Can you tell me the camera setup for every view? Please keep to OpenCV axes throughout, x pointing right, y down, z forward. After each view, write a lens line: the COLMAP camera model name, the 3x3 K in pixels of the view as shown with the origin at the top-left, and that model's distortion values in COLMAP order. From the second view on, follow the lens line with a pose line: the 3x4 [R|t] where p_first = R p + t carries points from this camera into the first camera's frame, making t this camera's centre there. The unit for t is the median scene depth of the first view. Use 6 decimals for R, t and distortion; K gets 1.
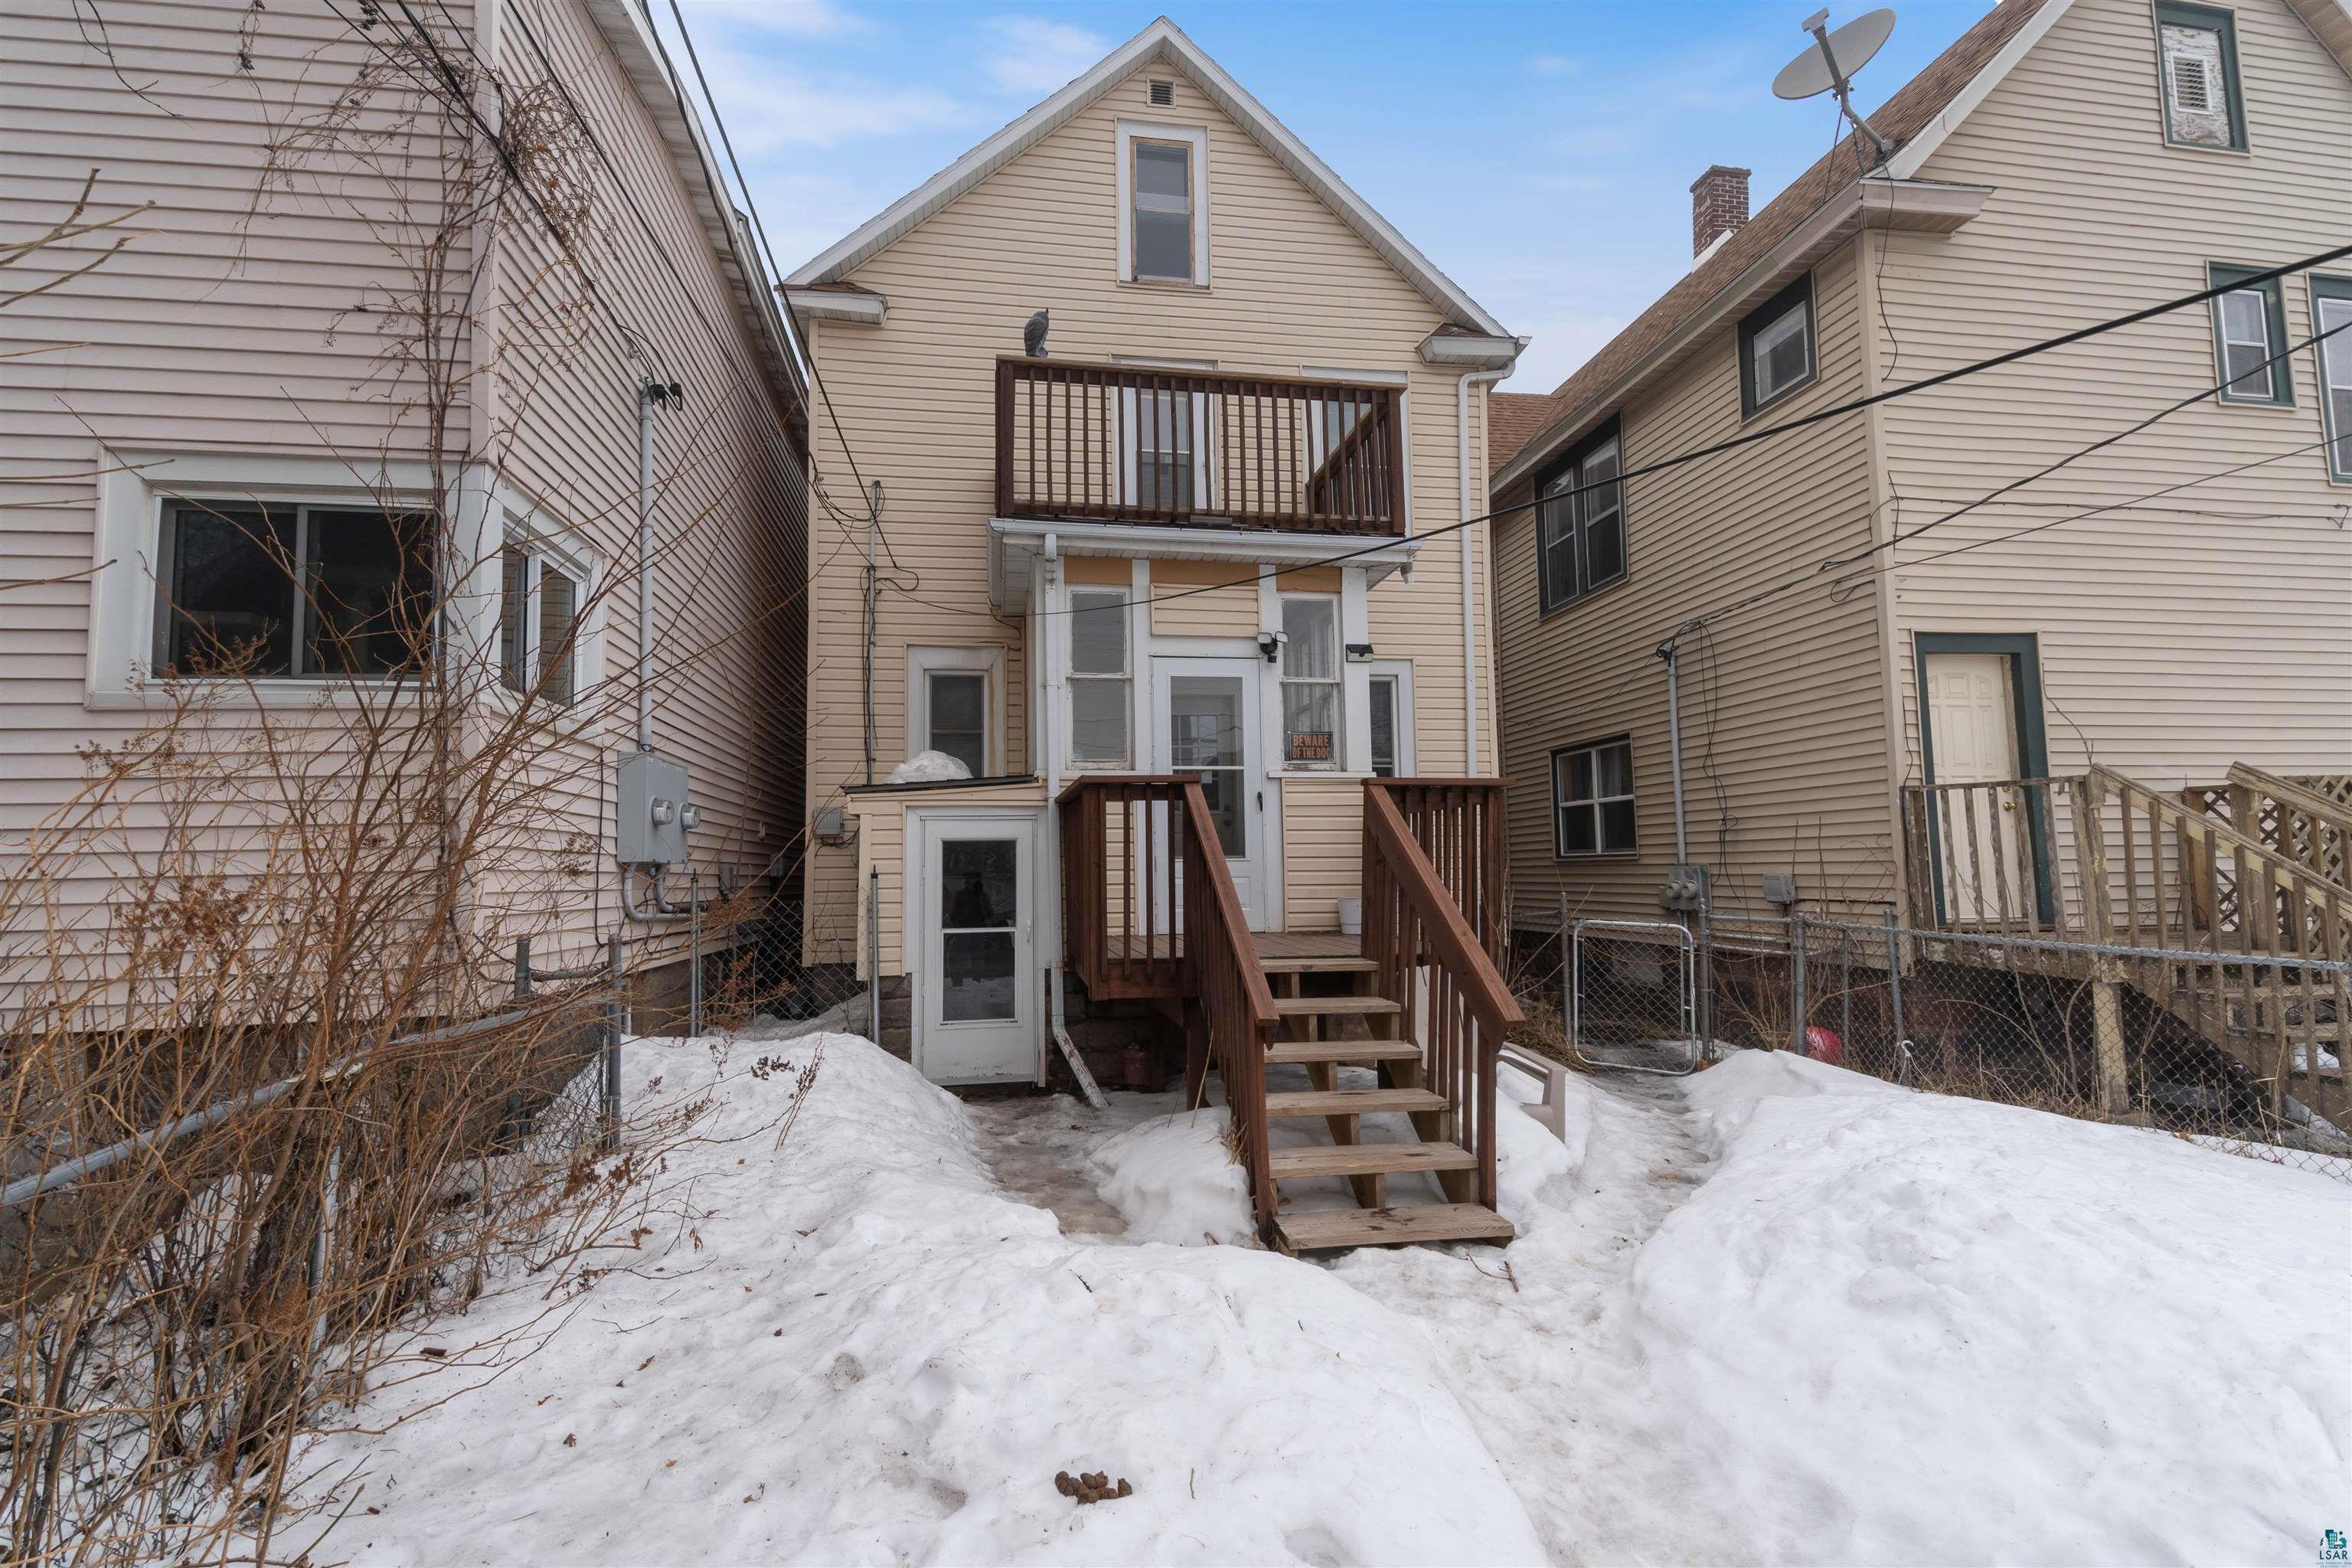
lens RADIAL K [[1079.4, 0, 1149.3], [0, 1079.4, 801.3], [0, 0, 1]] dist [0.066911, -0.029738]
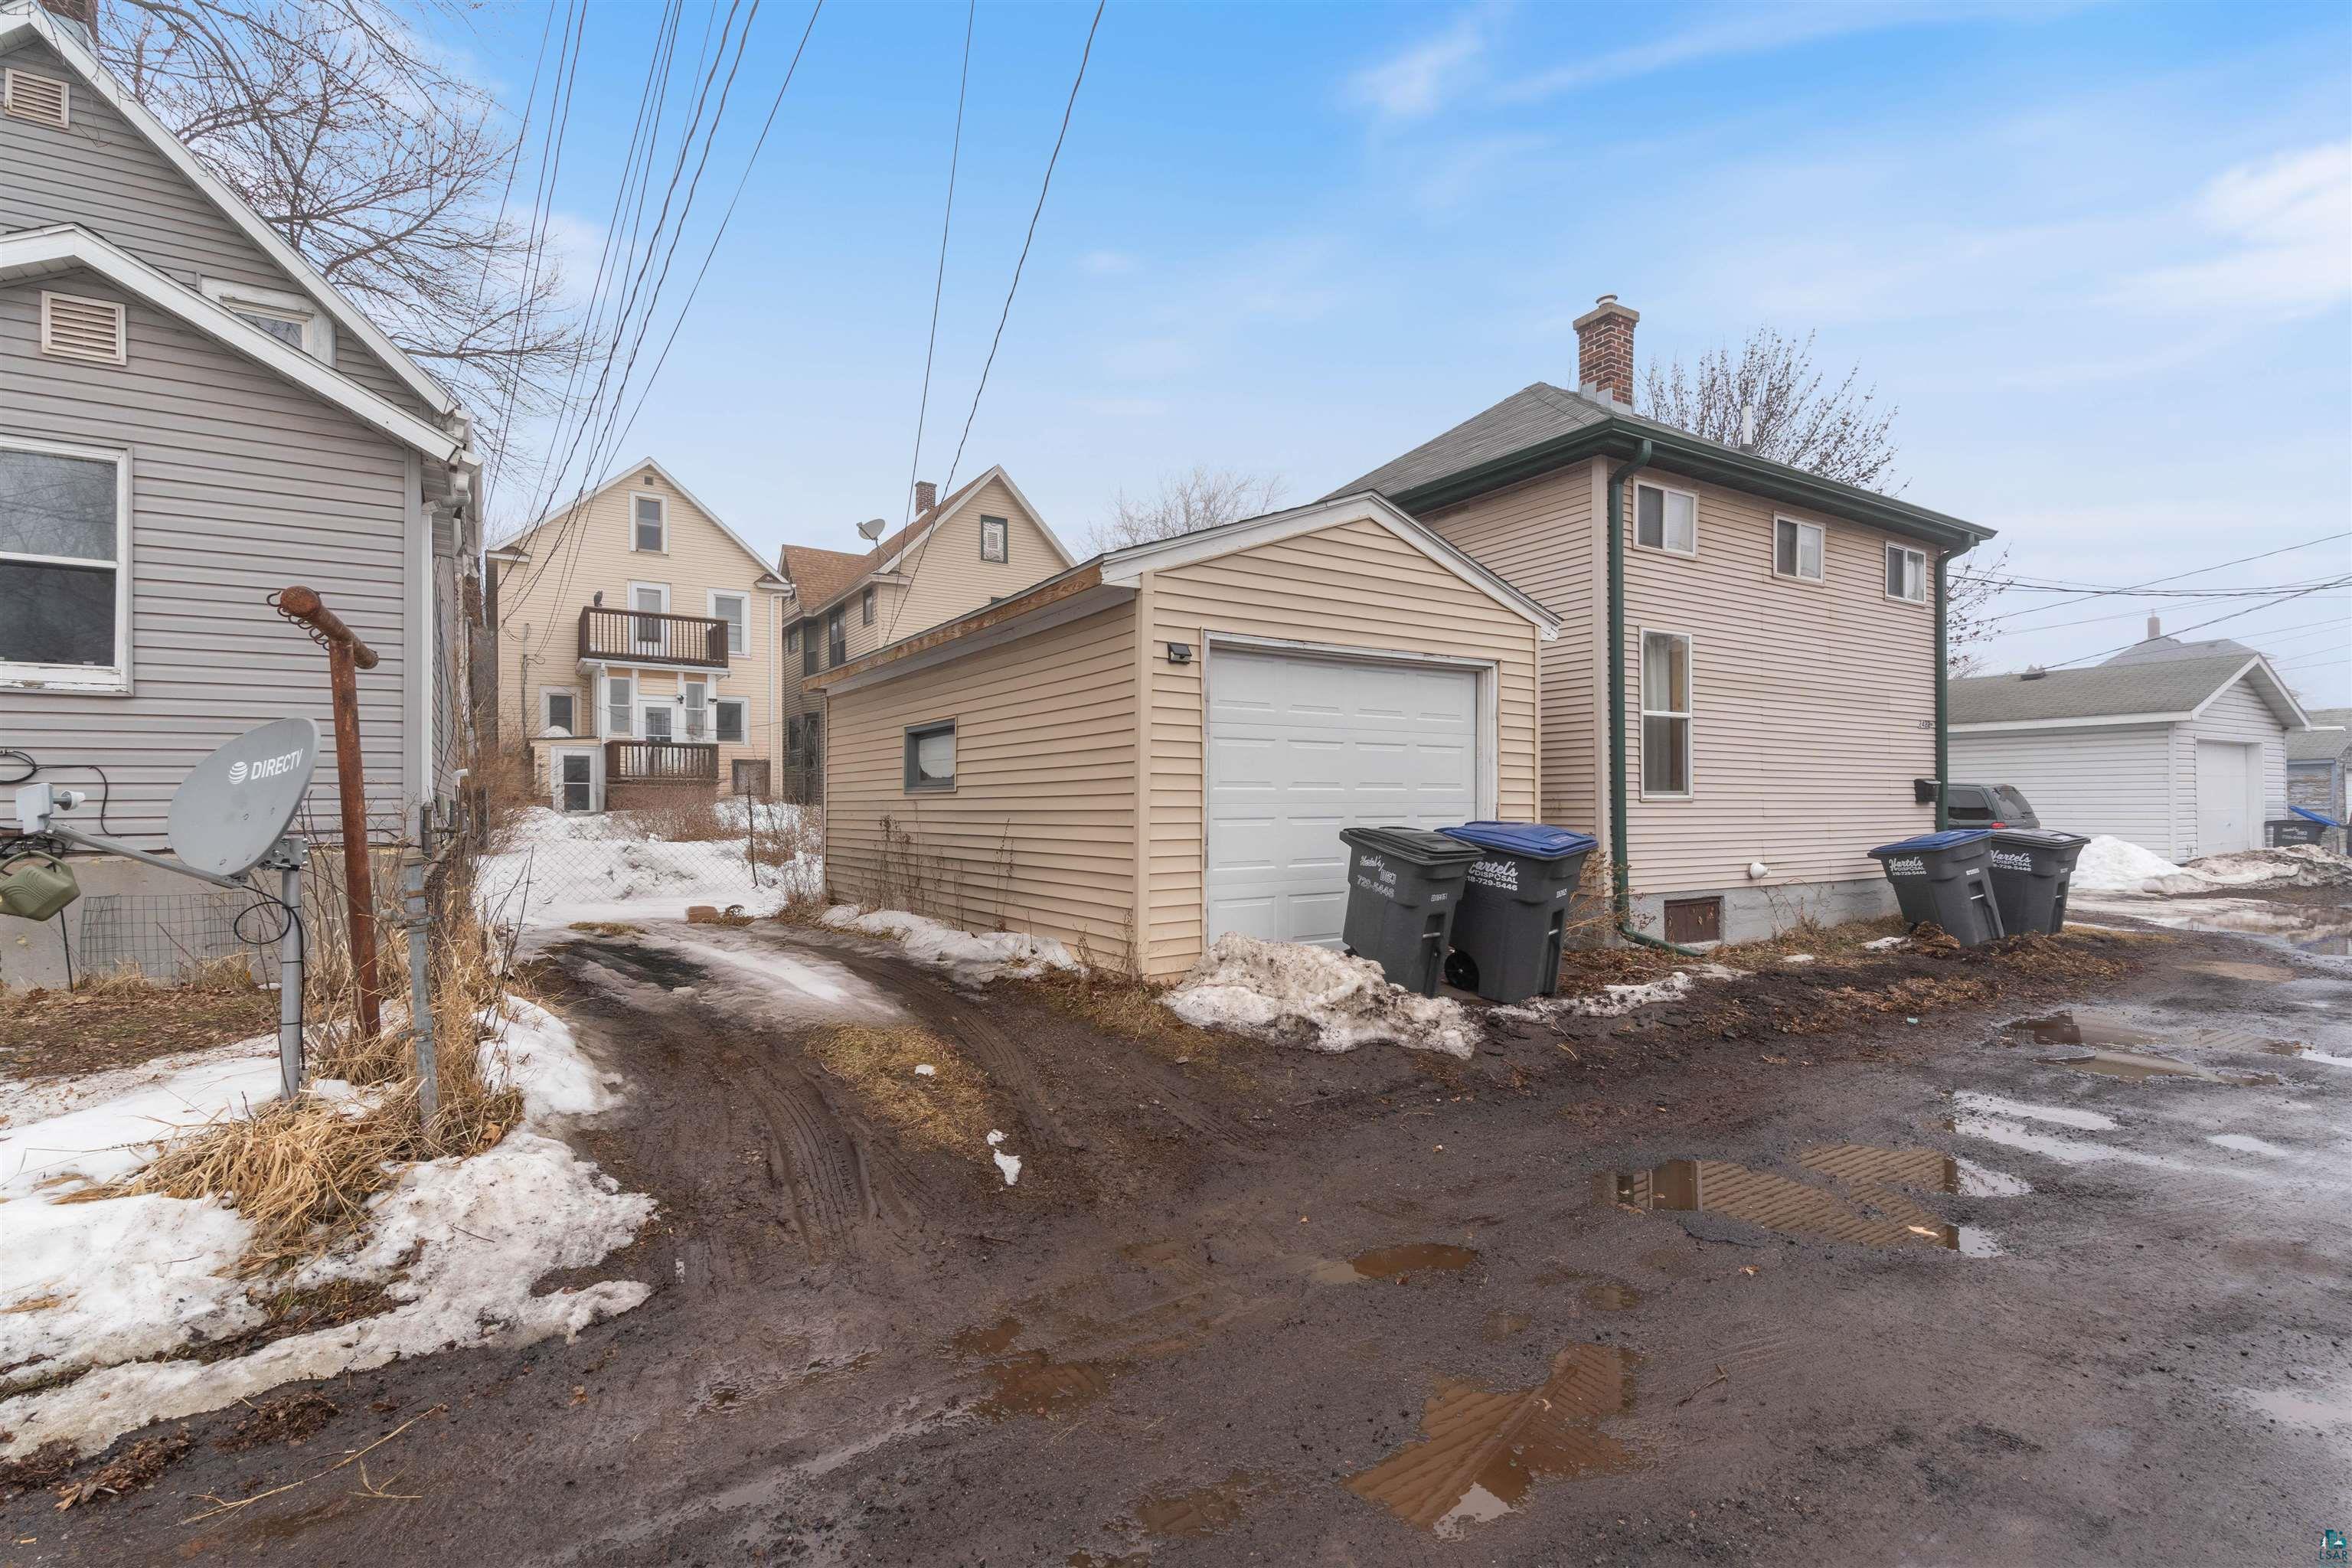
lens RADIAL K [[1079.4, 0, 1149.3], [0, 1079.4, 801.3], [0, 0, 1]] dist [0.066911, -0.029738]
pose [[0.923598, 0.014691, 0.383082, 0.150432], [-0.035666, 0.998224, 0.047710, -0.042707], [-0.381701, -0.057728, 0.922481, -2.398163]]
